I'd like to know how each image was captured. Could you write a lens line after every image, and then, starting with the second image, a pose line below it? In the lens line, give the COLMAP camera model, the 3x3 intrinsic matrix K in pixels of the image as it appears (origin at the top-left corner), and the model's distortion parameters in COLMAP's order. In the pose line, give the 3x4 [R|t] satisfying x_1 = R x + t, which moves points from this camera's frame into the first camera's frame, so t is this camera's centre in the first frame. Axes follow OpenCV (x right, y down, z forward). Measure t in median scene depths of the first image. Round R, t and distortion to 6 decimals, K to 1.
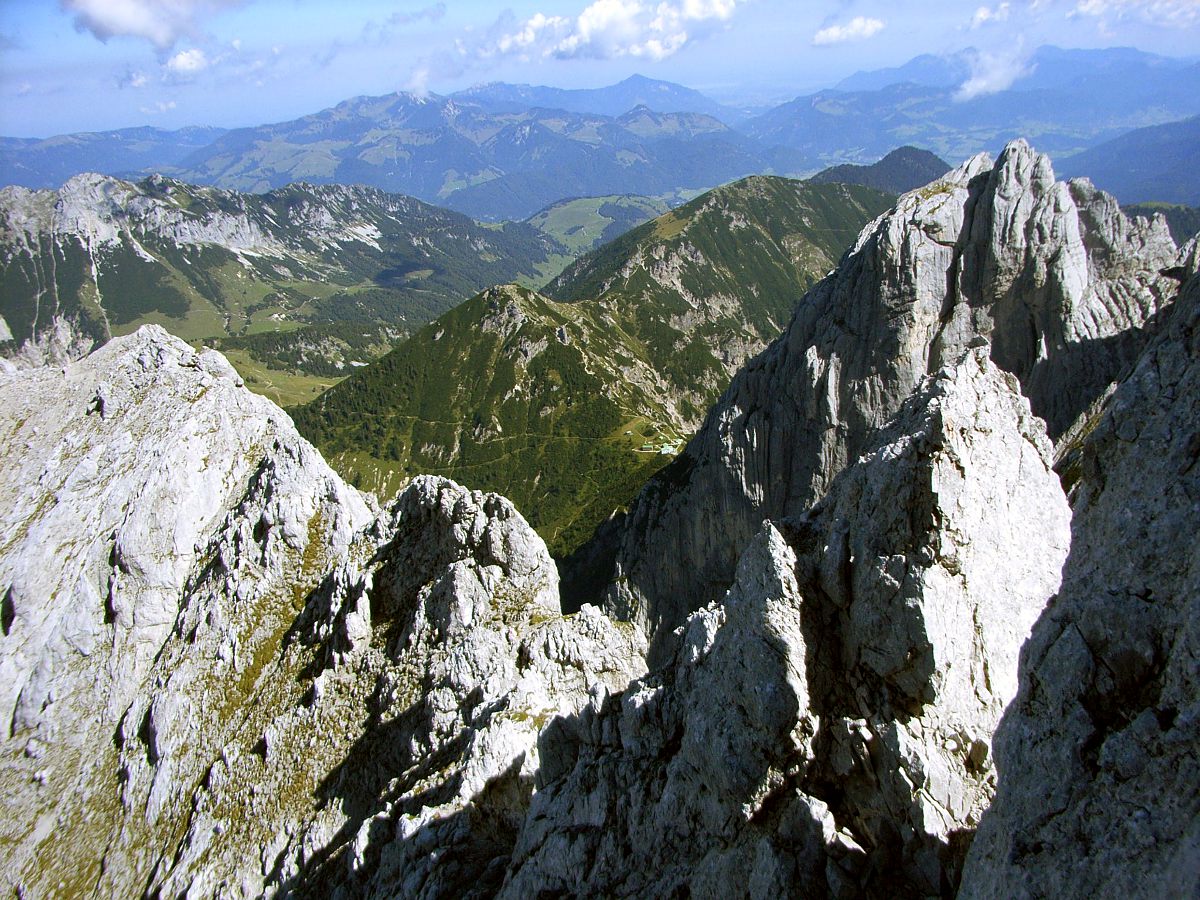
lens RADIAL K [[1028.2, 0, 600.0], [0, 1028.2, 450.0], [0, 0, 1]] dist [-0.124008, 0.070190]
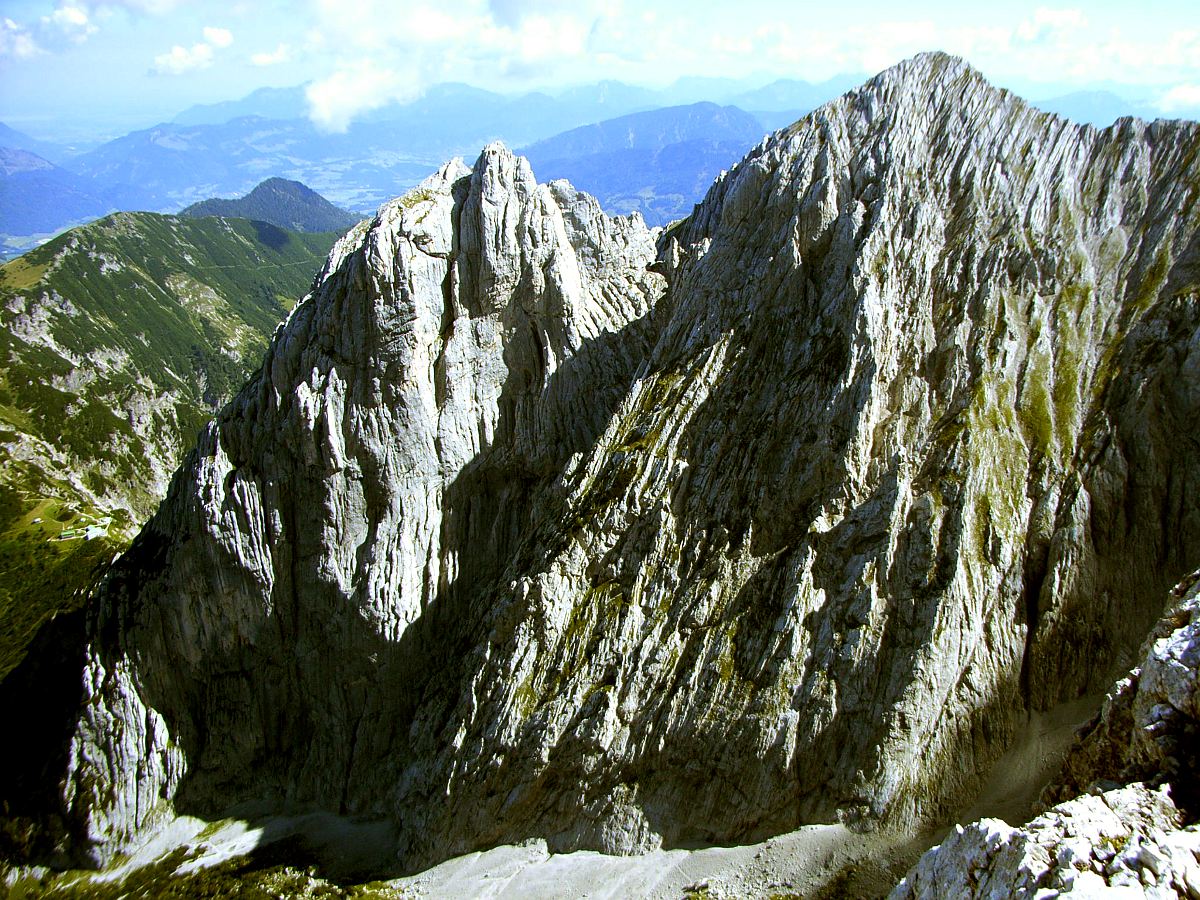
lens RADIAL K [[1045.5, 0, 654.9], [0, 1045.5, 462.7], [0, 0, 1]] dist [-0.140240, 0.121076]
pose [[0.804631, -0.150619, 0.574354, -0.068188], [0.163814, 0.986062, 0.029092, -0.010958], [-0.570731, 0.070679, 0.818090, 0.120458]]
